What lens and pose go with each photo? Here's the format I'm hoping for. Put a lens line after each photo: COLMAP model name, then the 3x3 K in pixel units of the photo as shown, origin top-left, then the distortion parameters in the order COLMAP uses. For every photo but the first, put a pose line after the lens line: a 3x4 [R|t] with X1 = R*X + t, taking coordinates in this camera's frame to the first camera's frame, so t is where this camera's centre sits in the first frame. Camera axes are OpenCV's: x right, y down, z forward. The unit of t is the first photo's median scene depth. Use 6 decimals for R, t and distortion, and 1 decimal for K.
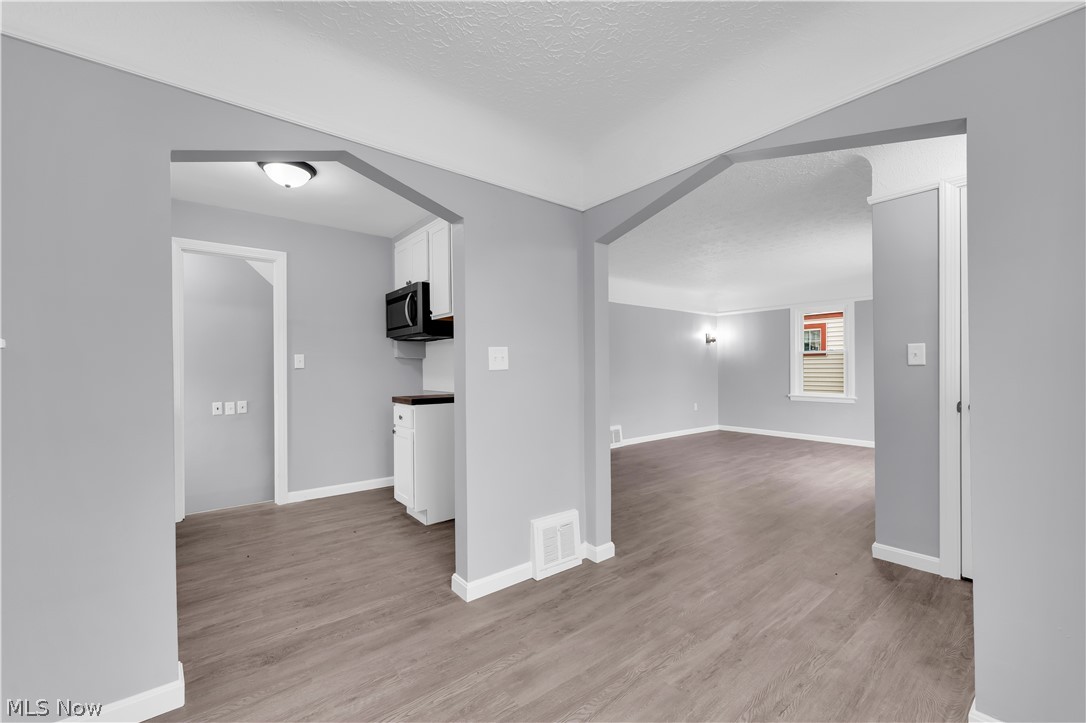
lens RADIAL K [[436.9, 0, 542.9], [0, 436.9, 366.7], [0, 0, 1]] dist [0.007450, 0.000424]
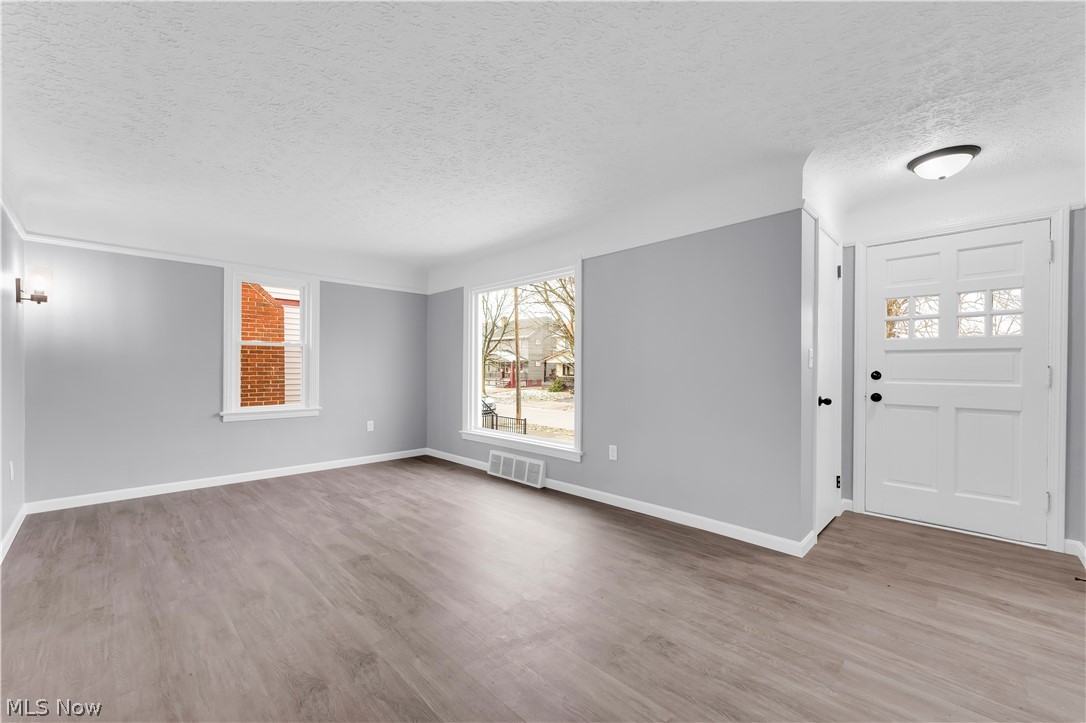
lens RADIAL K [[436.9, 0, 538.8], [0, 436.9, 364.6], [0, 0, 1]] dist [0.007450, 0.000424]
pose [[-0.111839, 0.005162, 0.993713, -0.084143], [-0.010235, 0.999927, -0.006347, -0.002905], [-0.993674, -0.010880, -0.111778, 0.710520]]
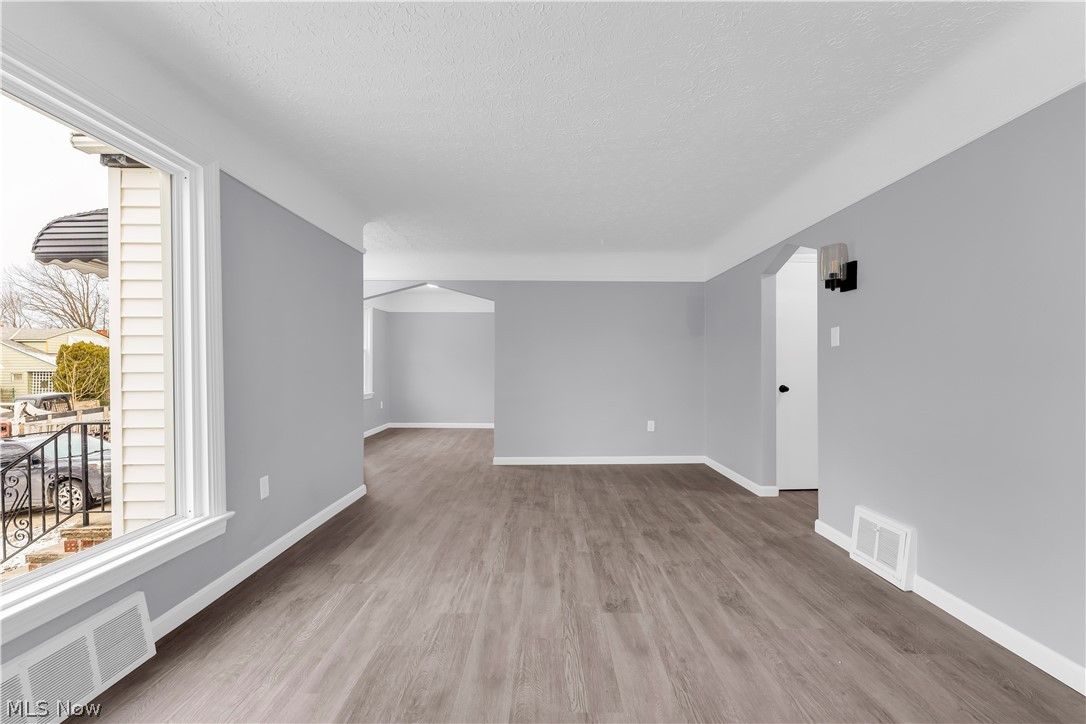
lens RADIAL K [[436.9, 0, 539.8], [0, 436.9, 370.5], [0, 0, 1]] dist [0.007450, 0.000424]
pose [[-0.635752, 0.004186, -0.771882, 0.301345], [0.003392, 0.999991, 0.002630, 0.000622], [0.771886, -0.000946, -0.635760, 0.862132]]
